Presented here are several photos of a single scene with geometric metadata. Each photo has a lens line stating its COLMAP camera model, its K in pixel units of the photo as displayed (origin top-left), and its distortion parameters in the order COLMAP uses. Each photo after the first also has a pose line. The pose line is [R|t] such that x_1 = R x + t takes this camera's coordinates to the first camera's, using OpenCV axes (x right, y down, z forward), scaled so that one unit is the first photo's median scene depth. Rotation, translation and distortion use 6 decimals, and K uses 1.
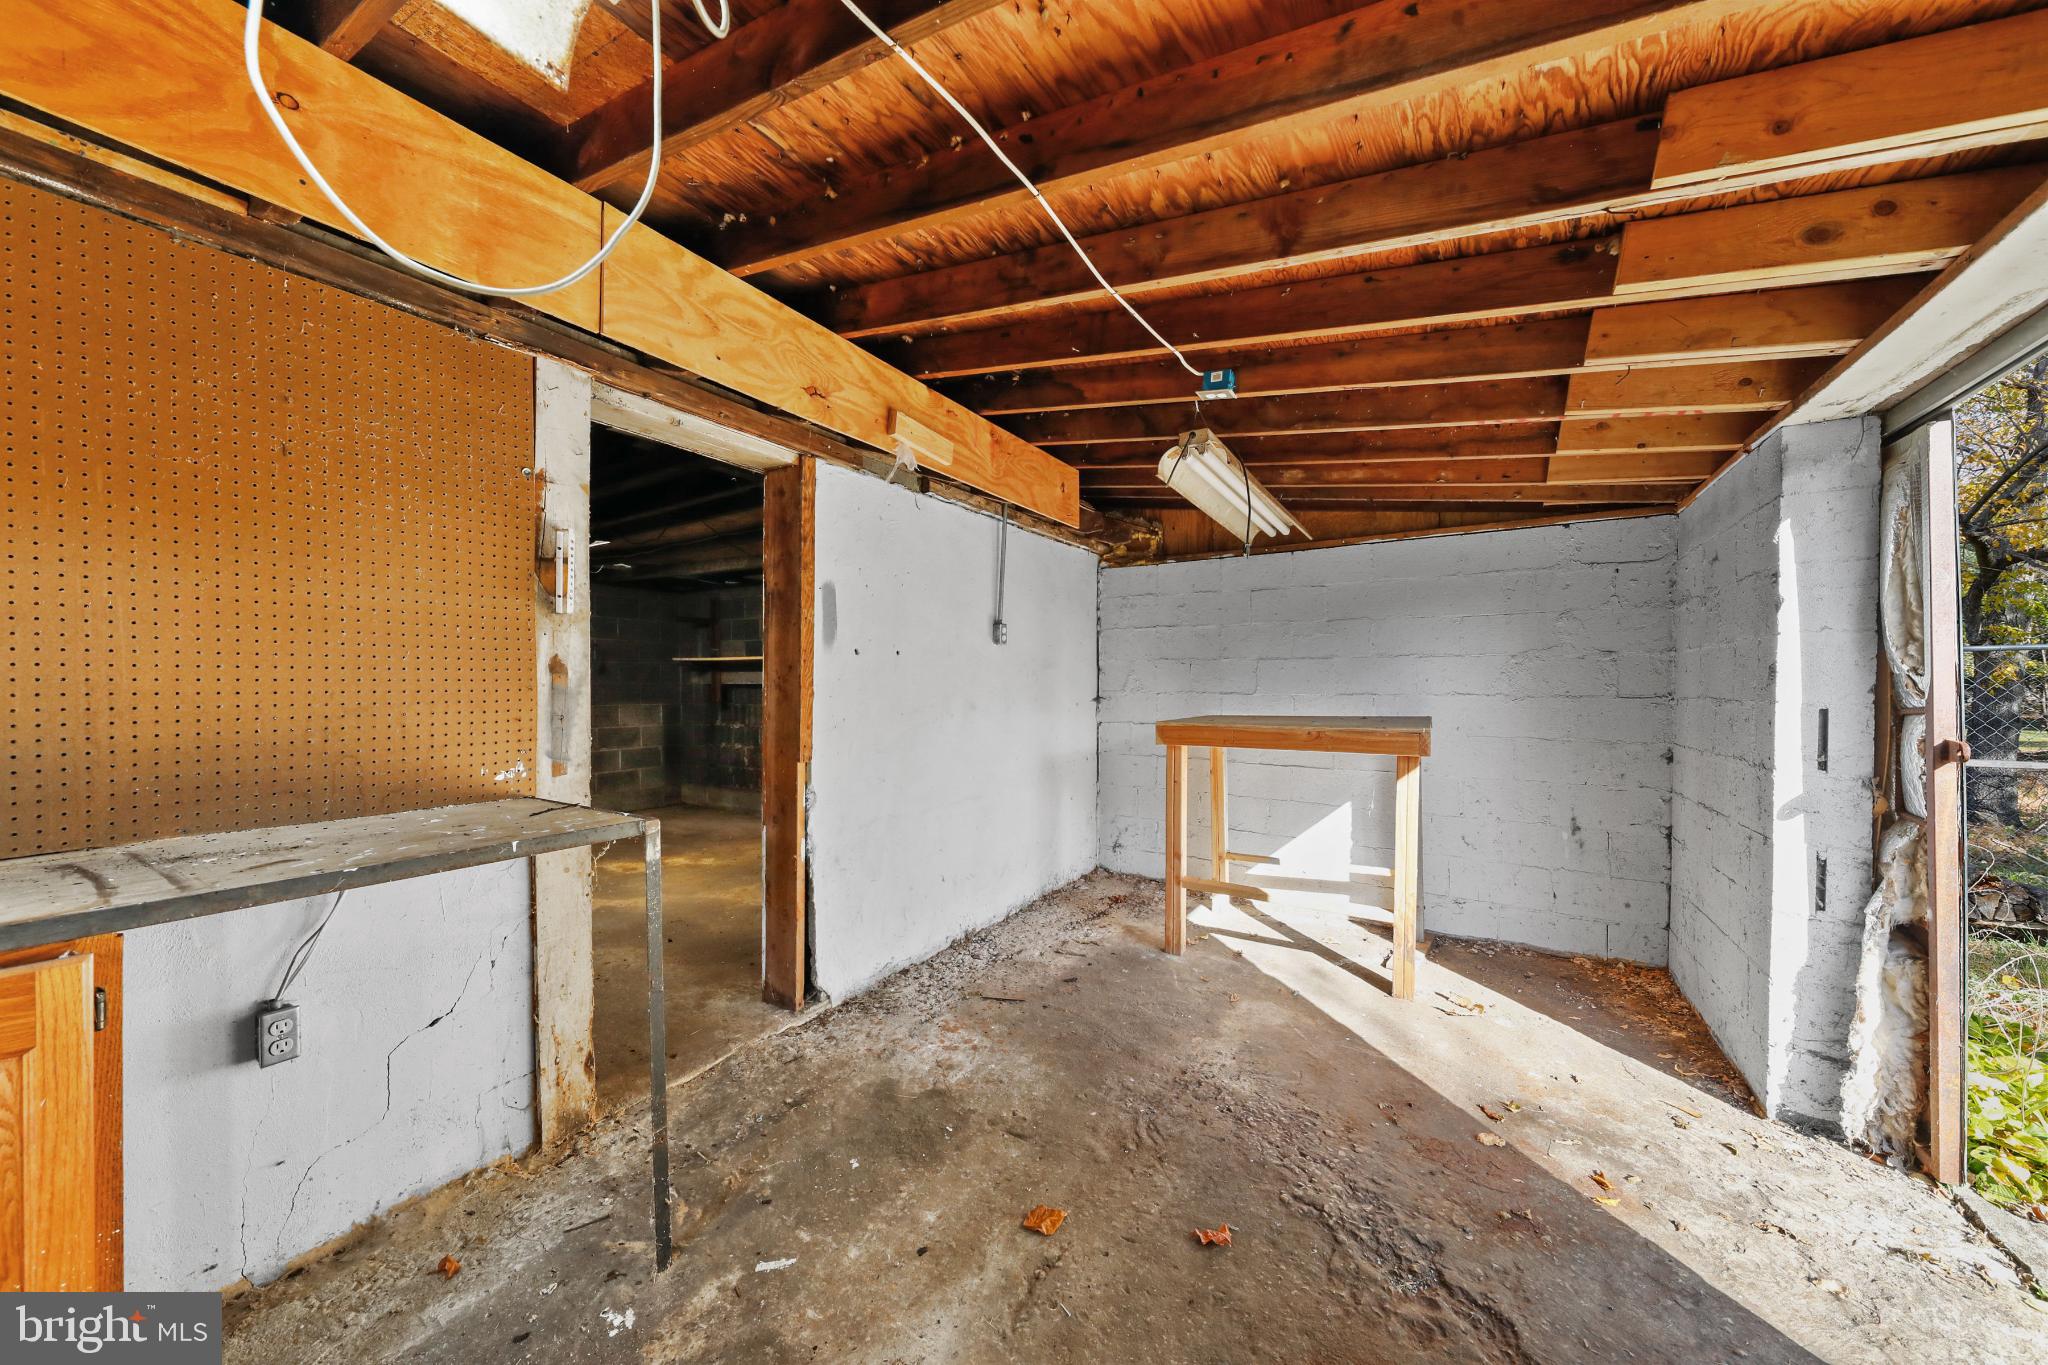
lens RADIAL K [[718.7, 0, 1015.6], [0, 718.7, 686.5], [0, 0, 1]] dist [-0.007525, 0.000001]
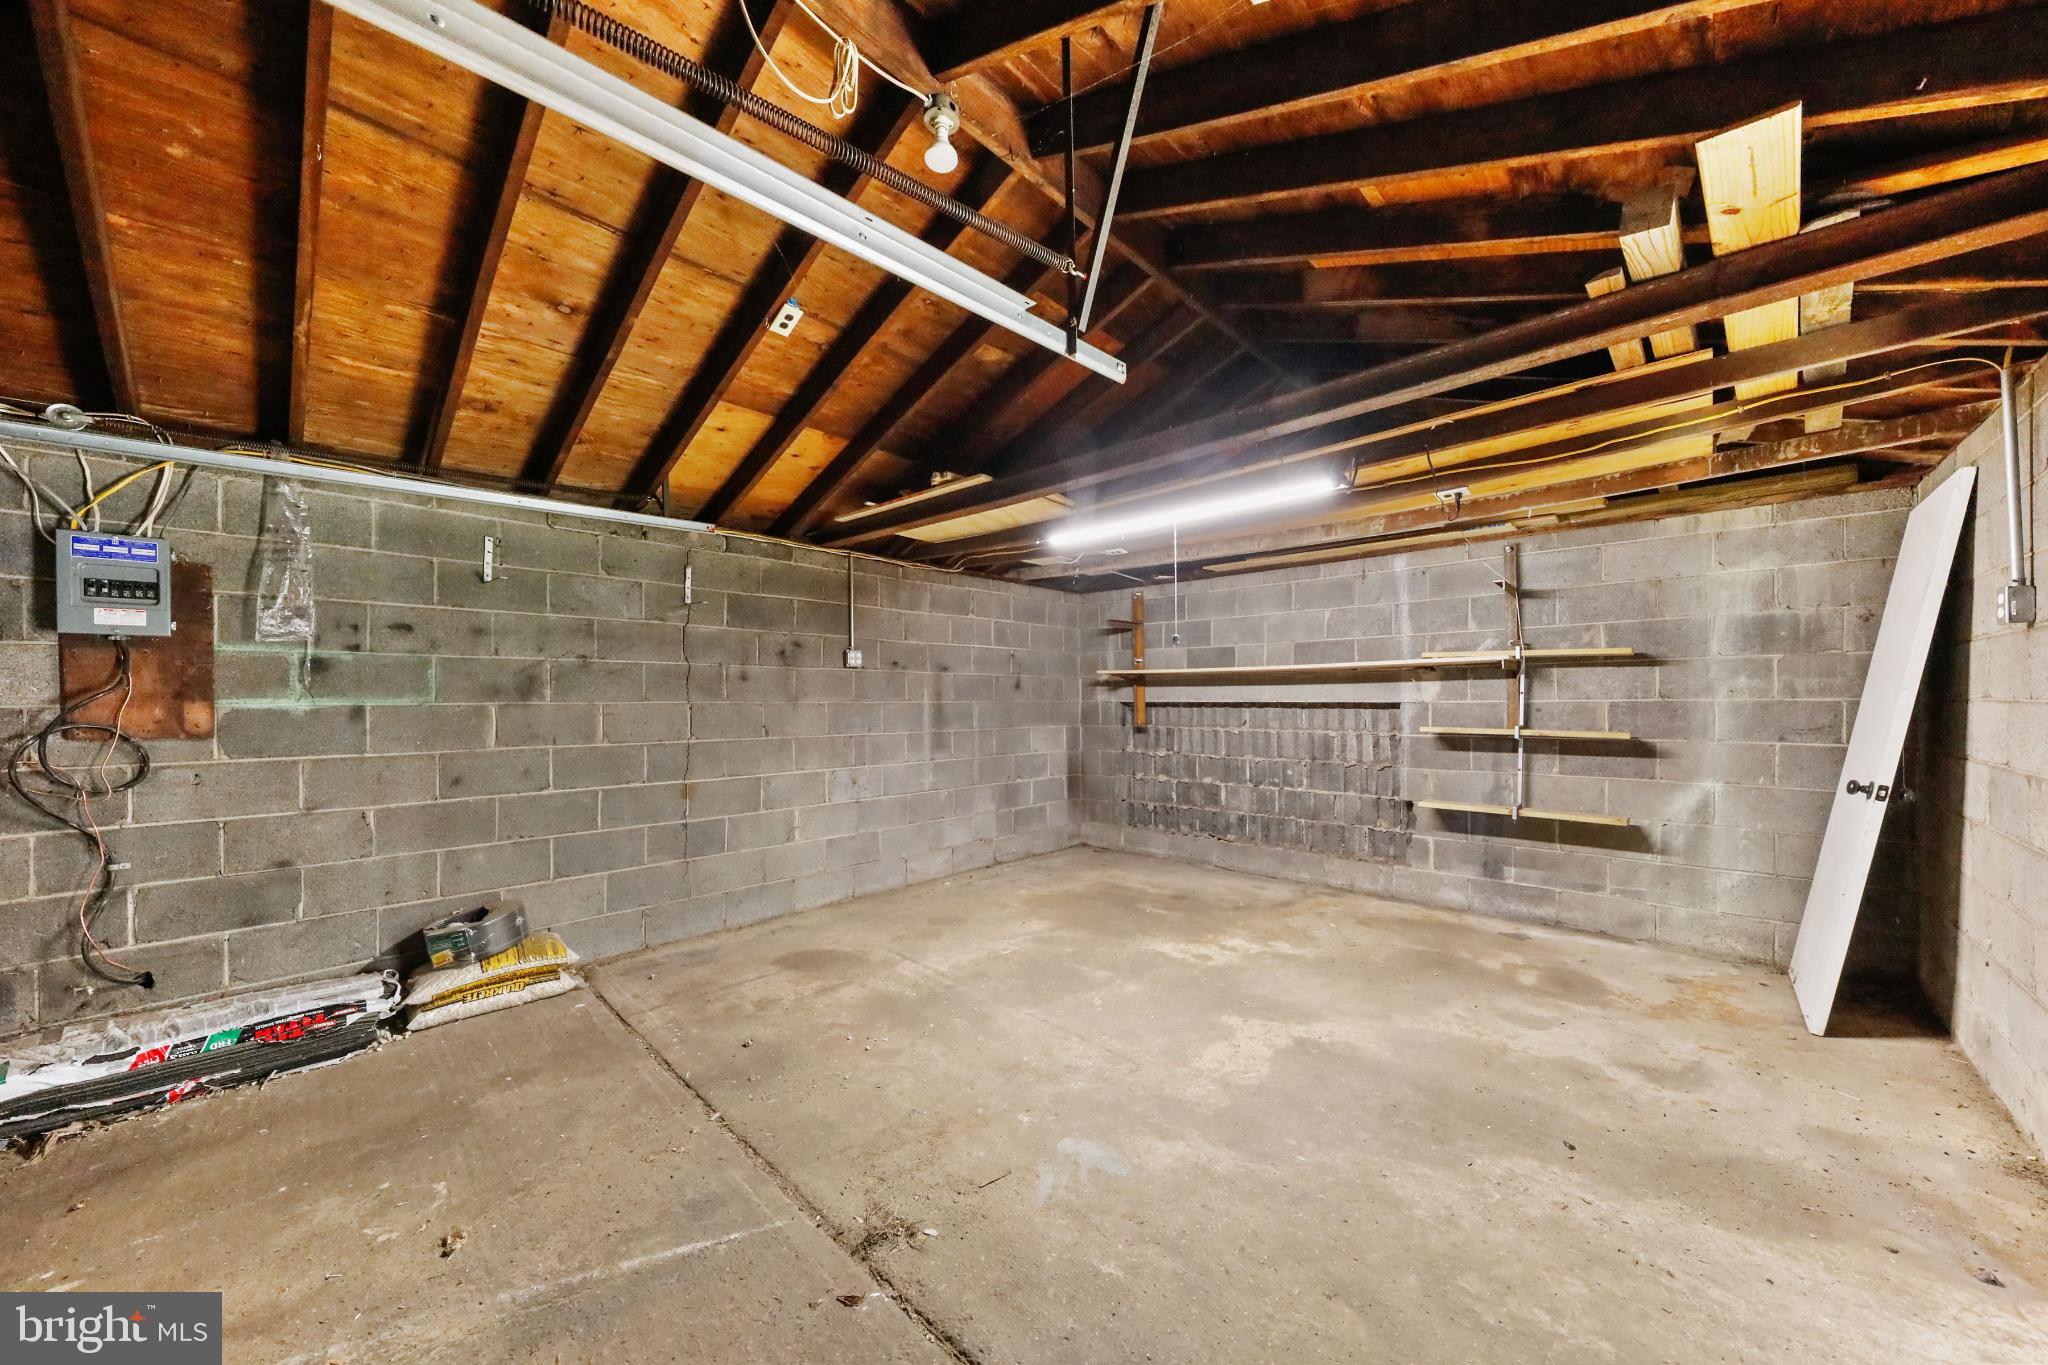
lens RADIAL K [[718.7, 0, 1010.3], [0, 718.7, 681.0], [0, 0, 1]] dist [-0.007525, 0.000001]
pose [[0.979891, -0.007714, -0.199386, -1.071702], [0.001665, 0.999534, -0.030489, -0.005954], [0.199528, 0.029544, 0.979447, 0.447507]]
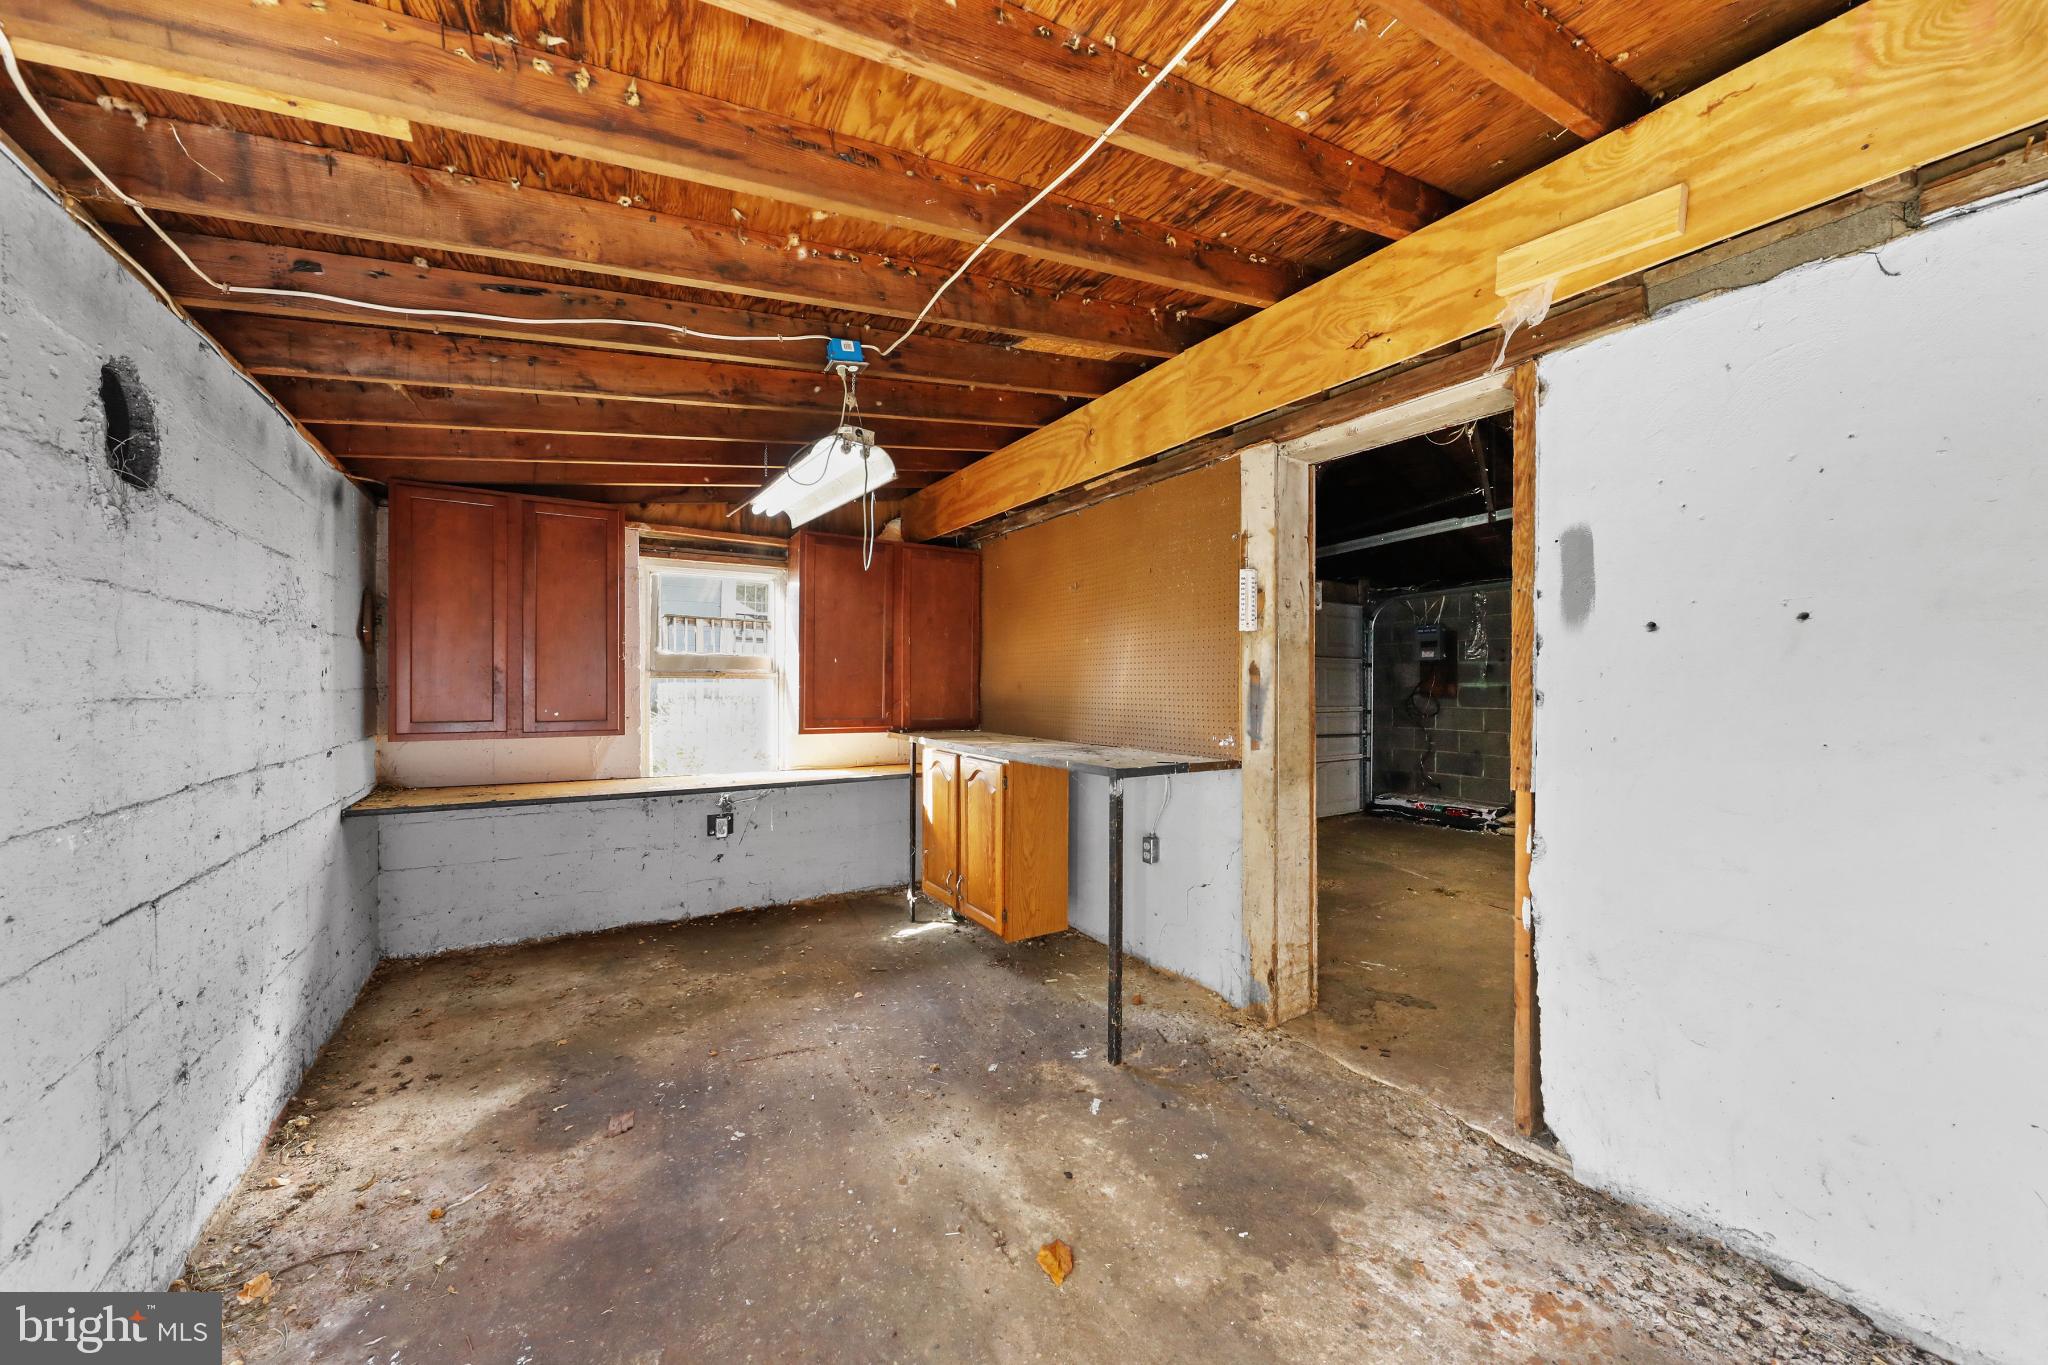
lens RADIAL K [[718.7, 0, 1026.7], [0, 718.7, 685.9], [0, 0, 1]] dist [-0.007525, 0.000001]
pose [[-0.420100, -0.001313, -0.907477, 0.584805], [-0.008496, 0.999961, 0.002486, 0.002363], [0.907438, 0.008754, -0.420095, 0.880683]]
